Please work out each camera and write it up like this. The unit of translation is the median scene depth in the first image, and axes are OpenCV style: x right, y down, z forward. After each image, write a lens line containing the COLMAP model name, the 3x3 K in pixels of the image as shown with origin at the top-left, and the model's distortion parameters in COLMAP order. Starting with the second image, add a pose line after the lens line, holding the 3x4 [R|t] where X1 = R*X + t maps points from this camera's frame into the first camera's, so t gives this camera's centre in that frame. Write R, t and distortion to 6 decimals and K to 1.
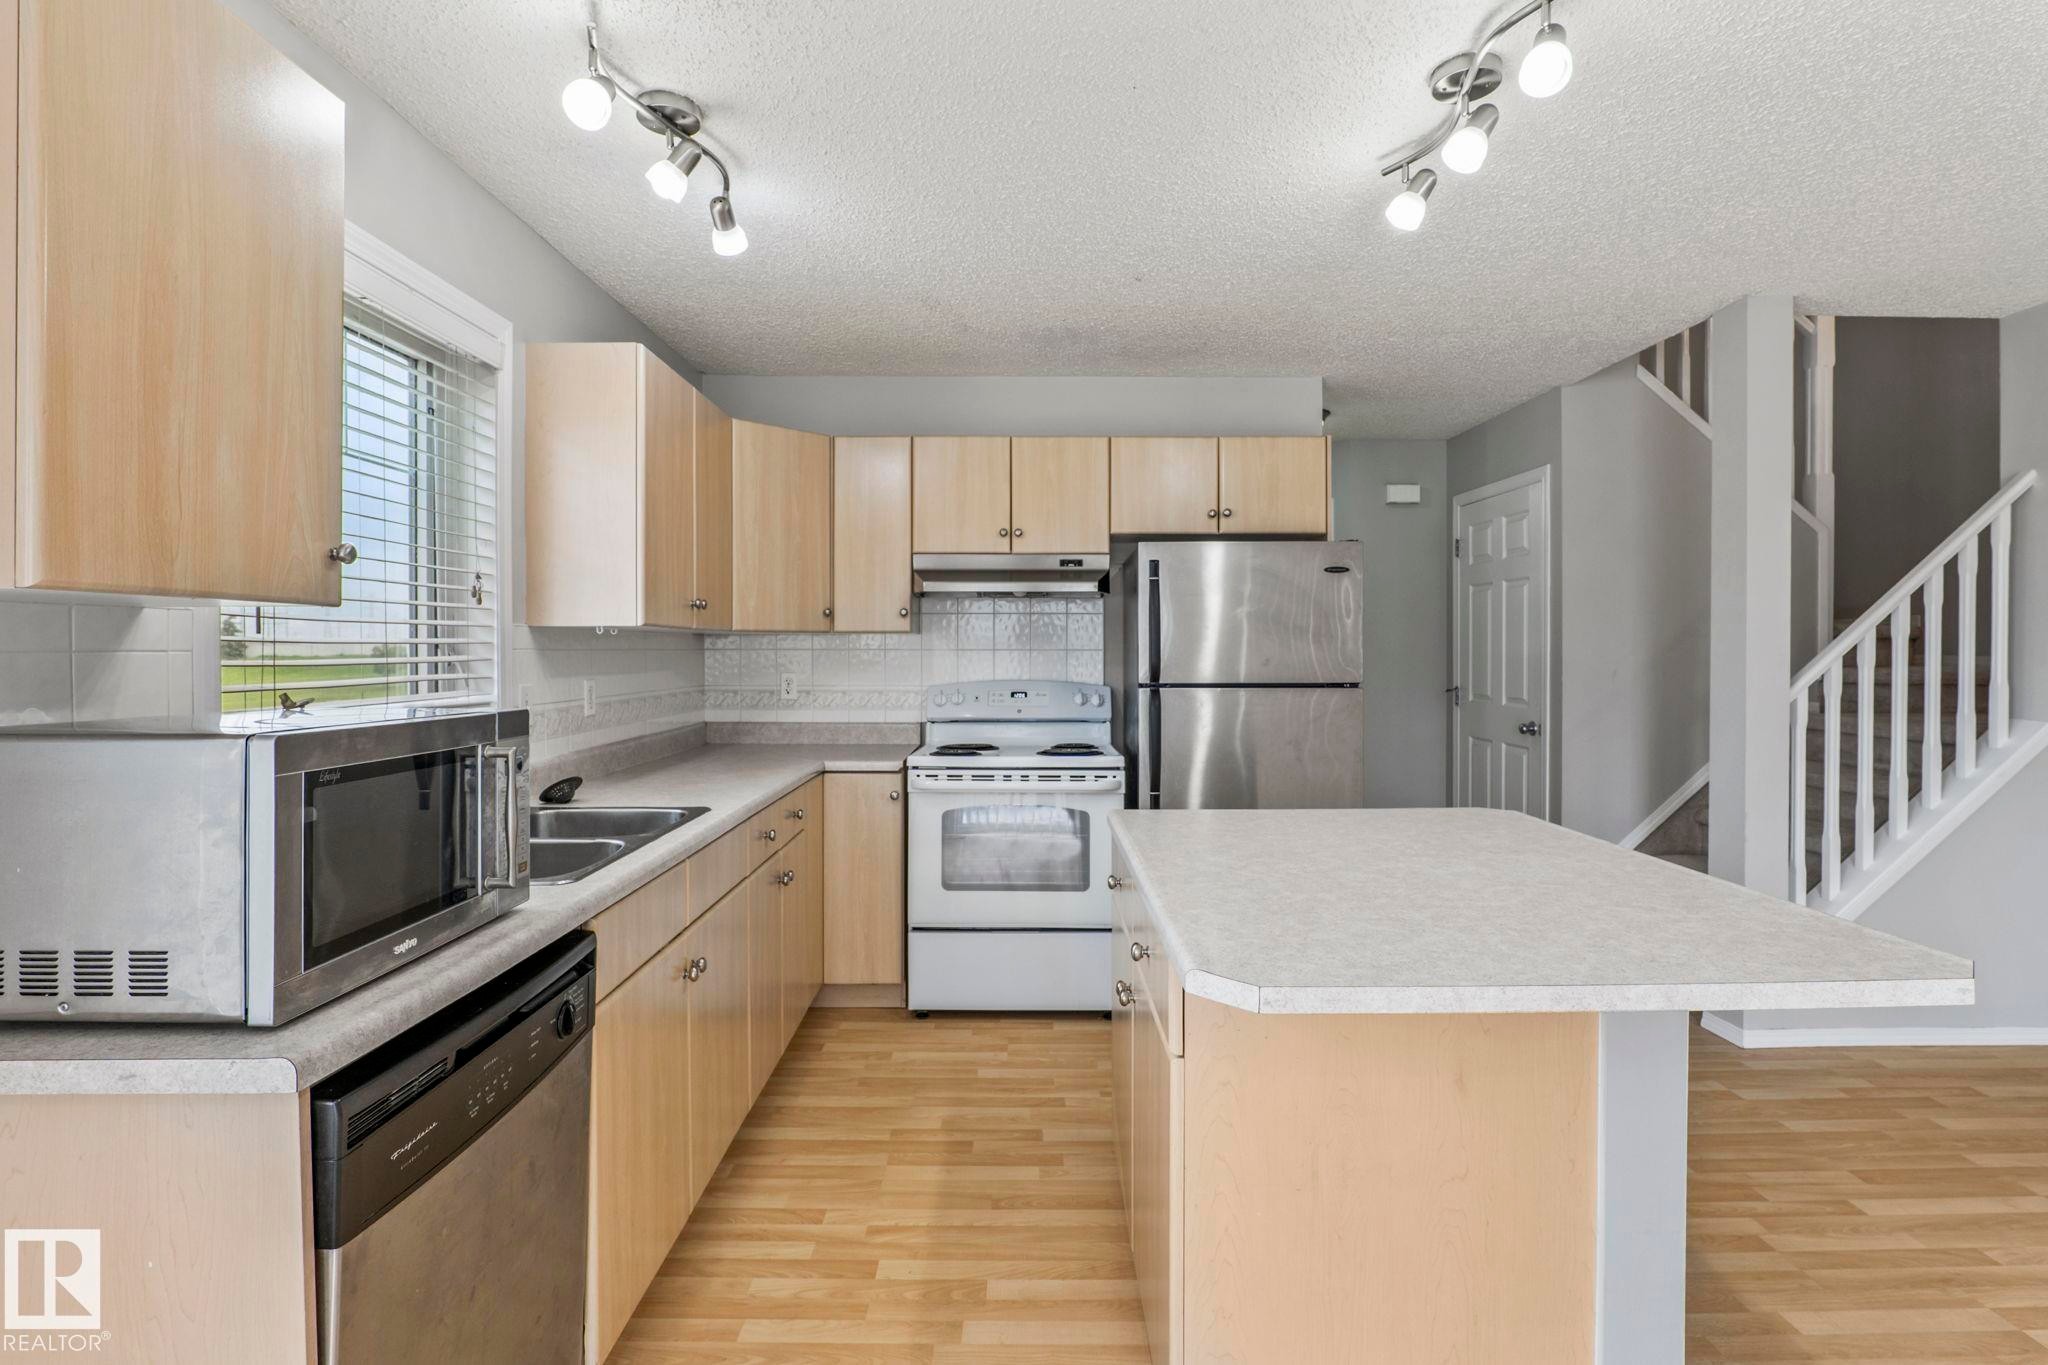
lens RADIAL K [[986.0, 0, 1023.7], [0, 986.0, 671.1], [0, 0, 1]] dist [-0.015212, 0.001044]
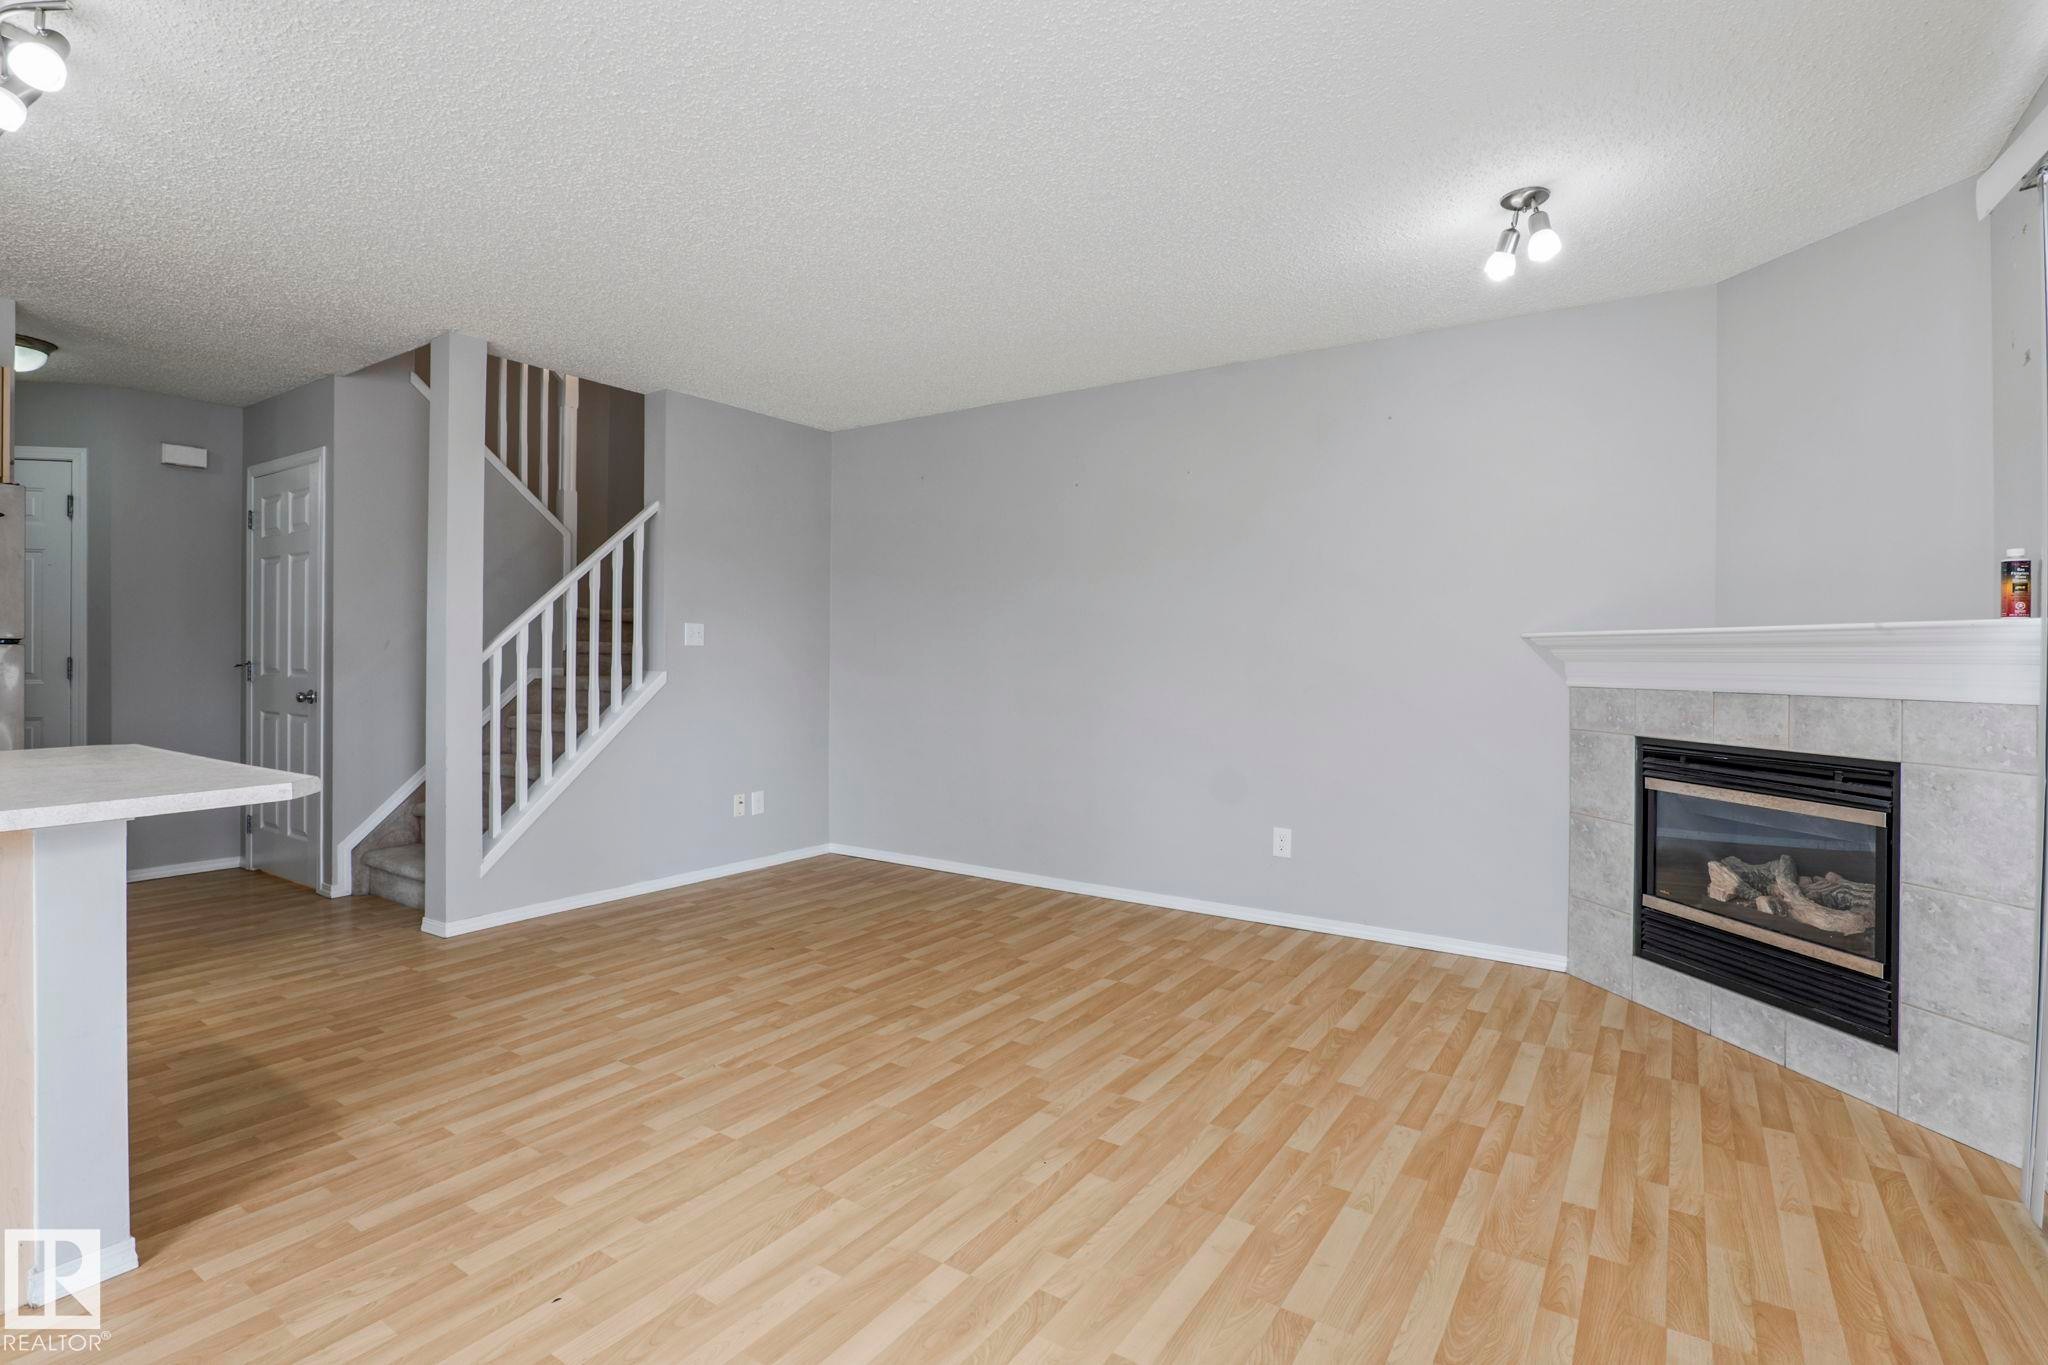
lens RADIAL K [[986.0, 0, 1021.3], [0, 986.0, 667.9], [0, 0, 1]] dist [-0.015212, 0.001044]
pose [[0.569073, -0.007348, 0.822254, 0.099410], [0.012505, 0.999922, 0.000281, 0.039554], [-0.822192, 0.010122, 0.569120, -0.229284]]
